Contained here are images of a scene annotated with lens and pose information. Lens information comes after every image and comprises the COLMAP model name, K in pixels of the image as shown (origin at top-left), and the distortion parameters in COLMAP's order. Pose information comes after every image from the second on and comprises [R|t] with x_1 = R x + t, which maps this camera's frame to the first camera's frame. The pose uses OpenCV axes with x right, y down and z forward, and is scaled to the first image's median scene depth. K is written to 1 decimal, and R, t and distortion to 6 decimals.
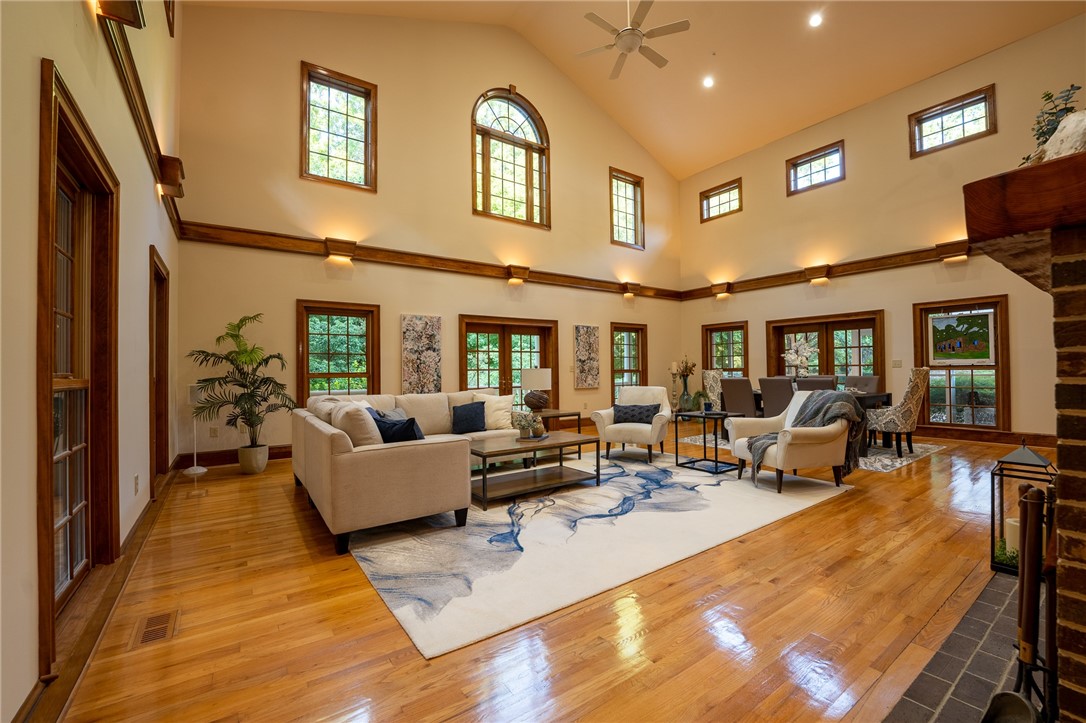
lens RADIAL K [[444.9, 0, 546.1], [0, 444.9, 364.5], [0, 0, 1]] dist [-0.017100, -0.000258]
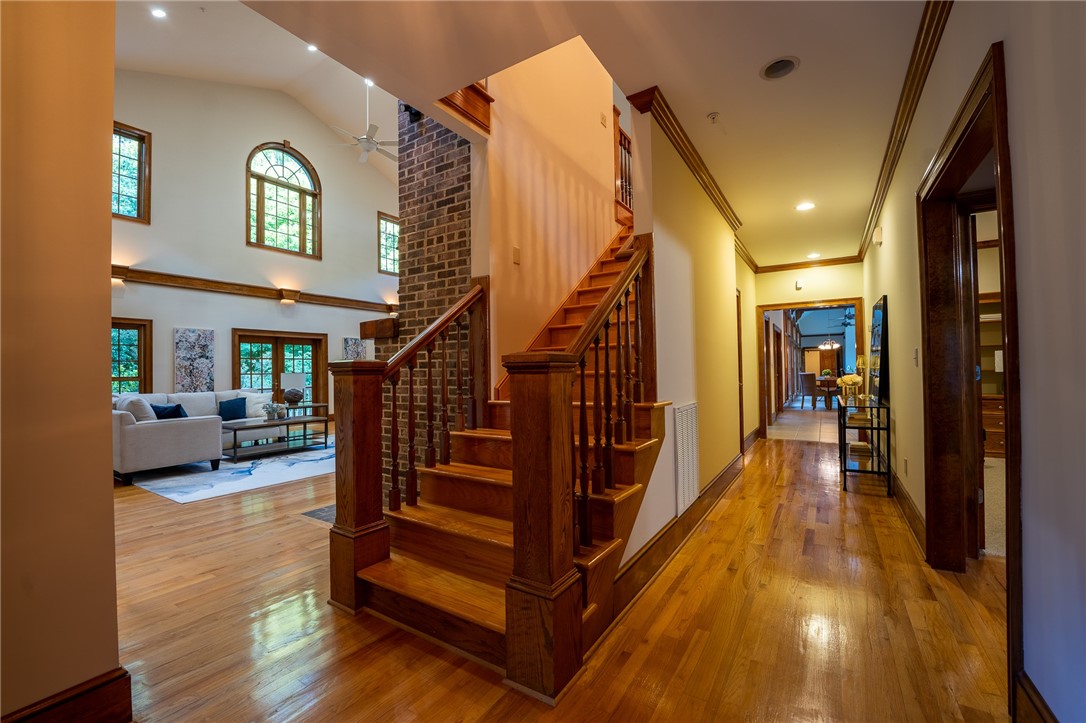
lens RADIAL K [[444.9, 0, 537.1], [0, 444.9, 365.6], [0, 0, 1]] dist [-0.017100, -0.000258]
pose [[0.932617, 0.004524, 0.360839, 0.134186], [-0.003155, 0.999985, -0.004383, -0.007445], [-0.360854, 0.002949, 0.932618, -0.386204]]
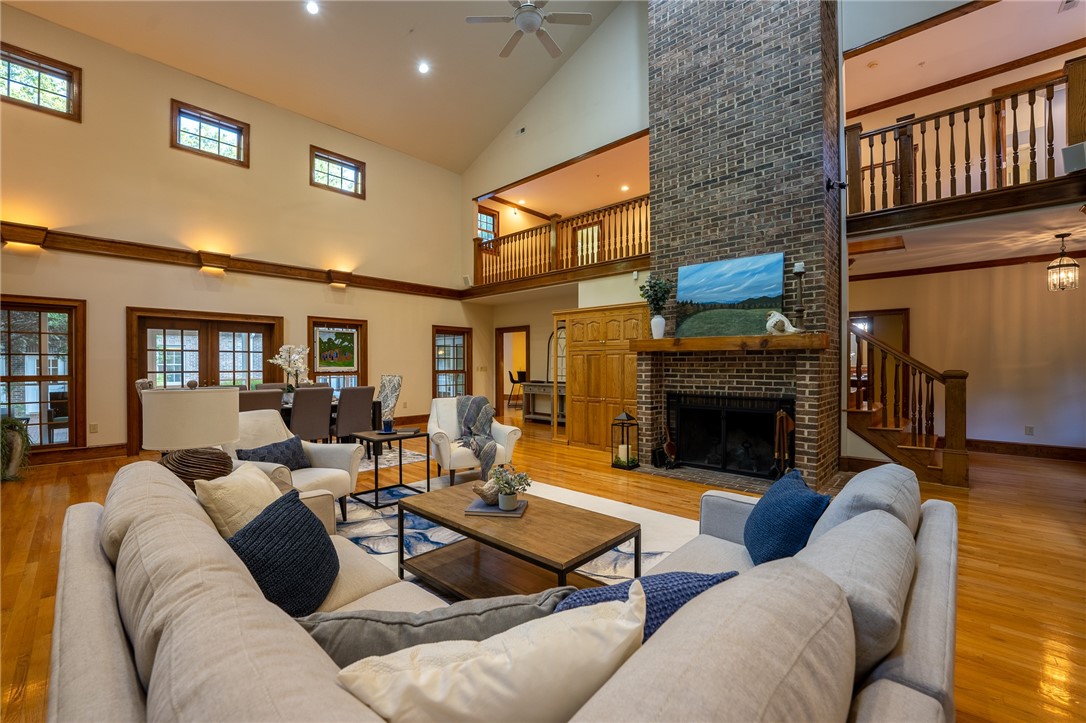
lens RADIAL K [[444.9, 0, 544.4], [0, 444.9, 364.6], [0, 0, 1]] dist [-0.017100, -0.000258]
pose [[-0.202497, 0.005600, 0.979267, -0.798765], [-0.014211, 0.999862, -0.008657, -0.031590], [-0.979180, -0.015670, -0.202390, 1.360867]]
